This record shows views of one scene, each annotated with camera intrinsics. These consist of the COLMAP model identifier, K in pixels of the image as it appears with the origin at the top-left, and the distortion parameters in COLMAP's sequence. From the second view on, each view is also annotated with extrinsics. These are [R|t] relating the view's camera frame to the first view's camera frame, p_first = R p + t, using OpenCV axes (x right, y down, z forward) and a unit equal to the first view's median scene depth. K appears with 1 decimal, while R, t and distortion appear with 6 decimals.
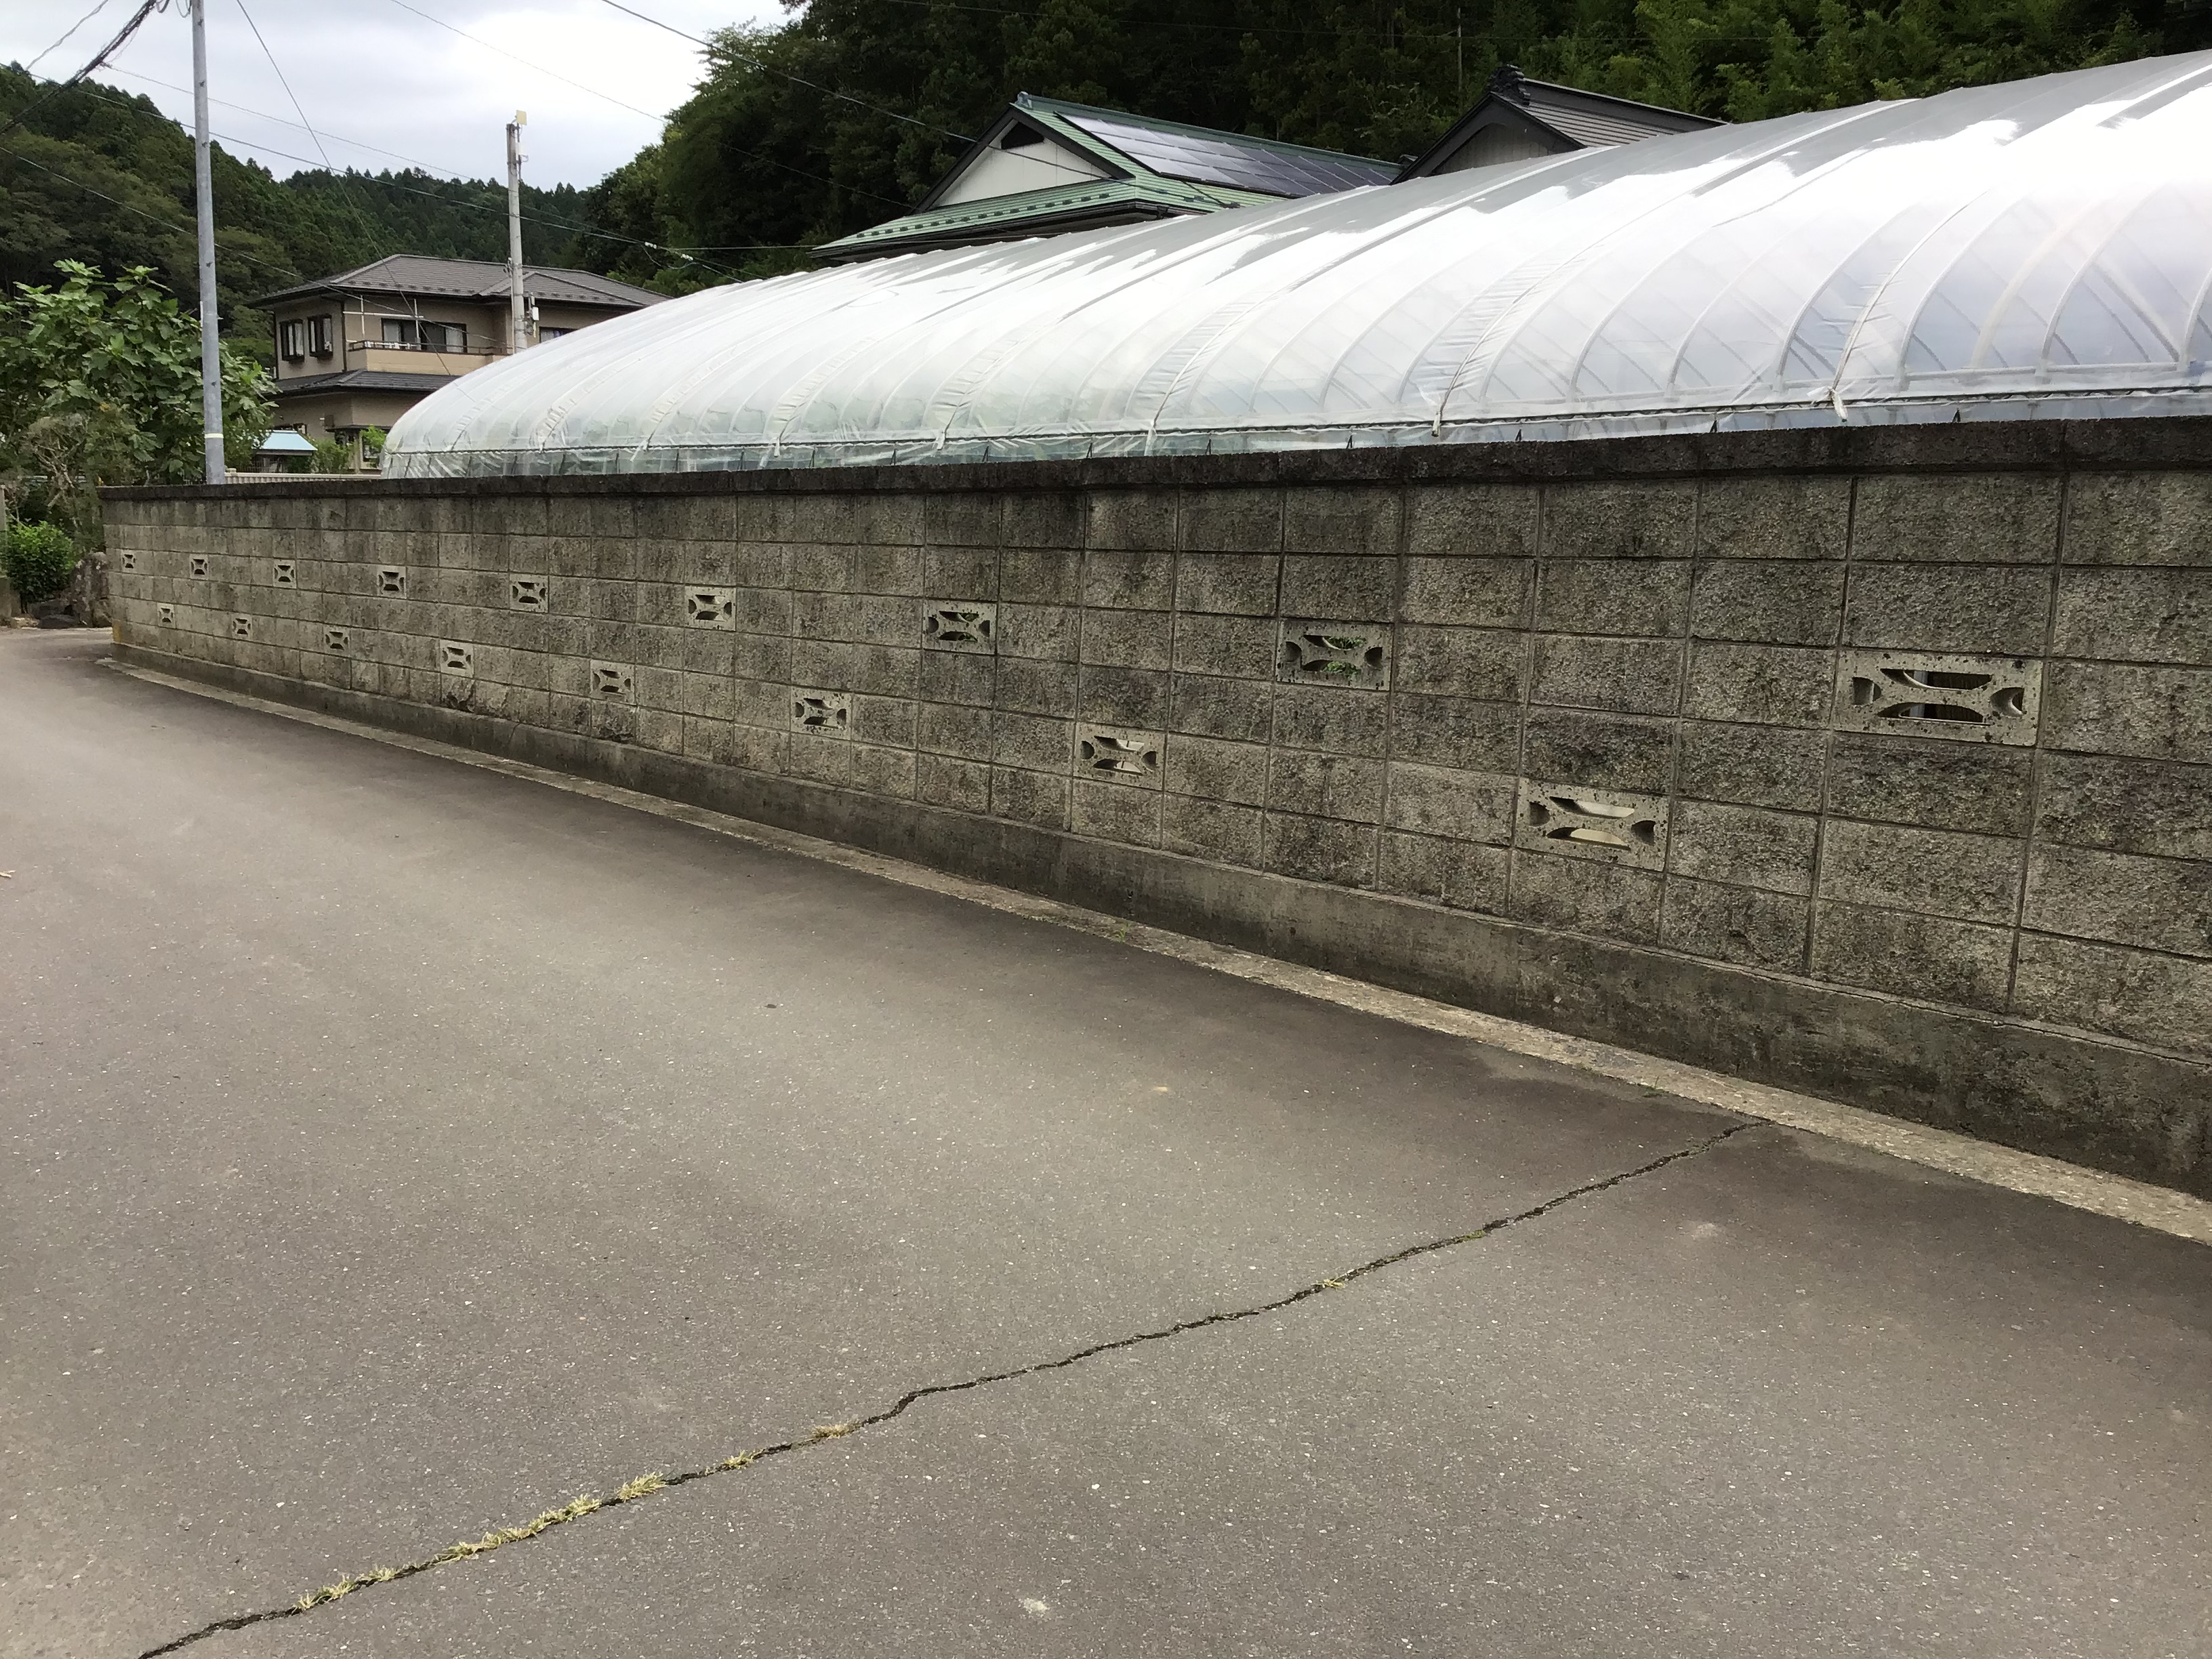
lens RADIAL K [[1938.6, 0, 1066.8], [0, 1938.6, 828.9], [0, 0, 1]] dist [0.060151, -0.092910]
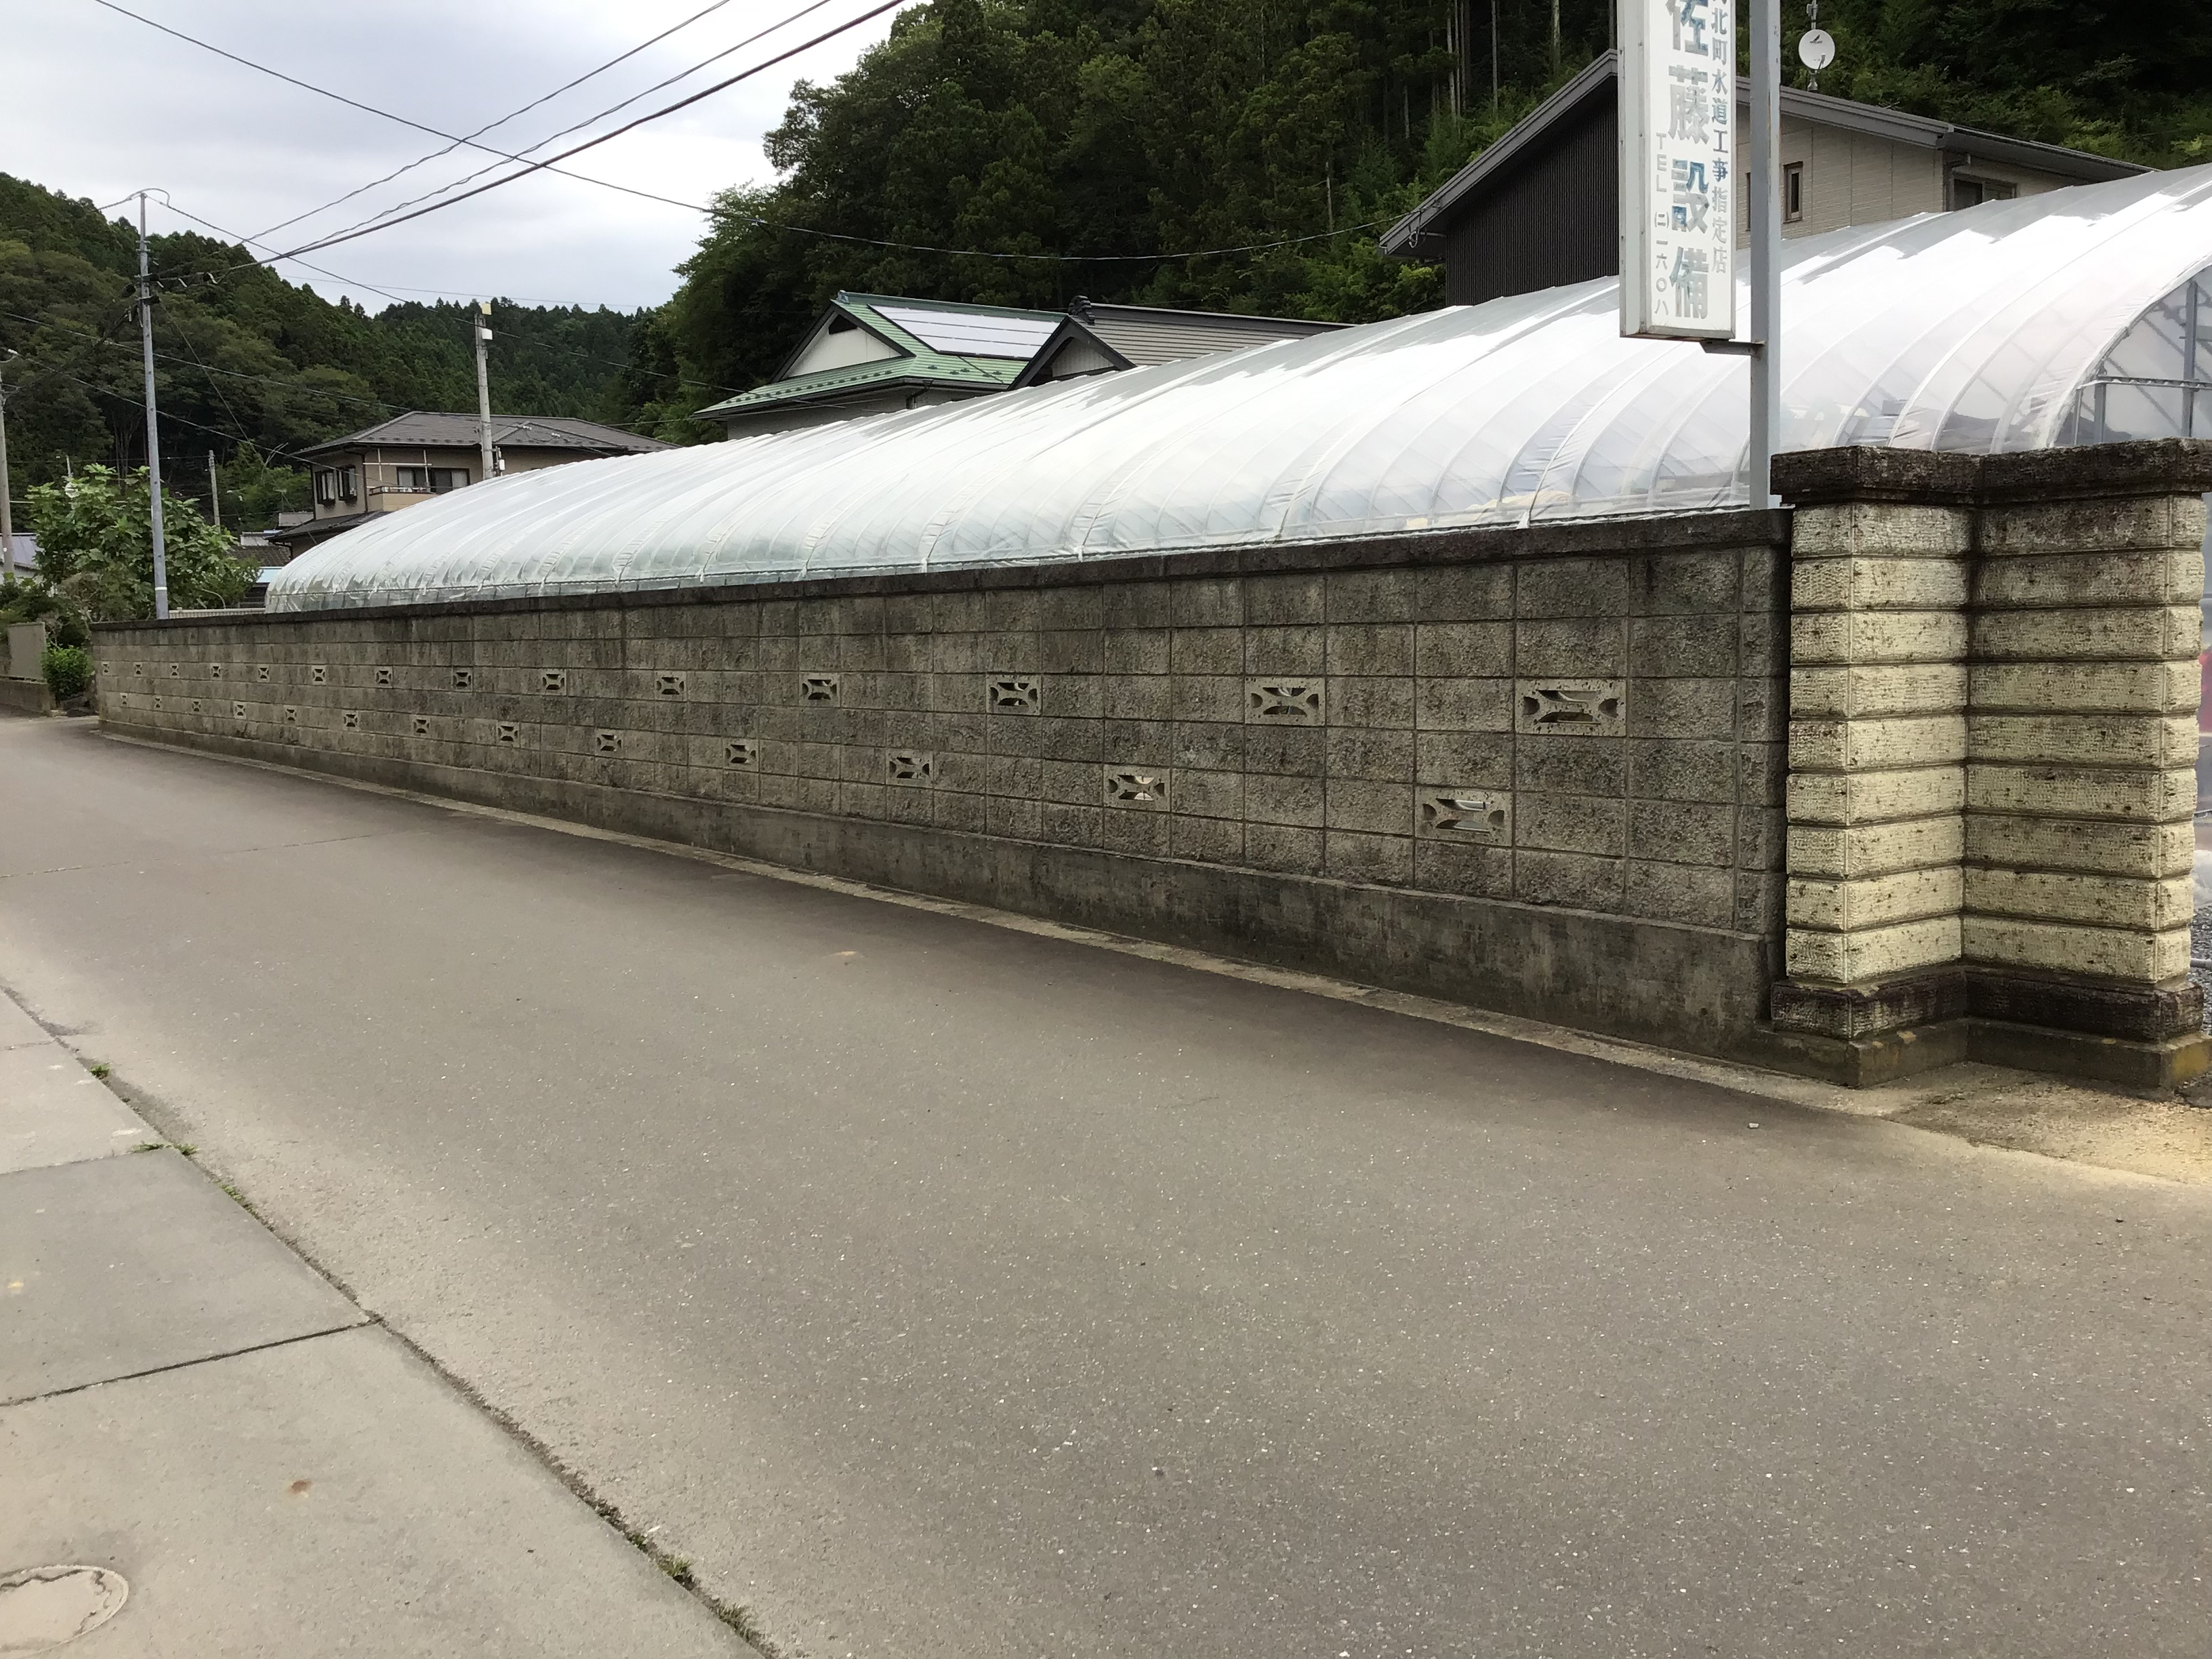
lens RADIAL K [[2054.3, 0, 1106.0], [0, 2054.3, 829.5], [0, 0, 1]] dist [0.132141, -0.249312]
pose [[0.997807, -0.026076, -0.060837, 0.150603], [0.022814, 0.998296, -0.053704, 0.036326], [0.062133, 0.052198, 0.996702, -0.222726]]
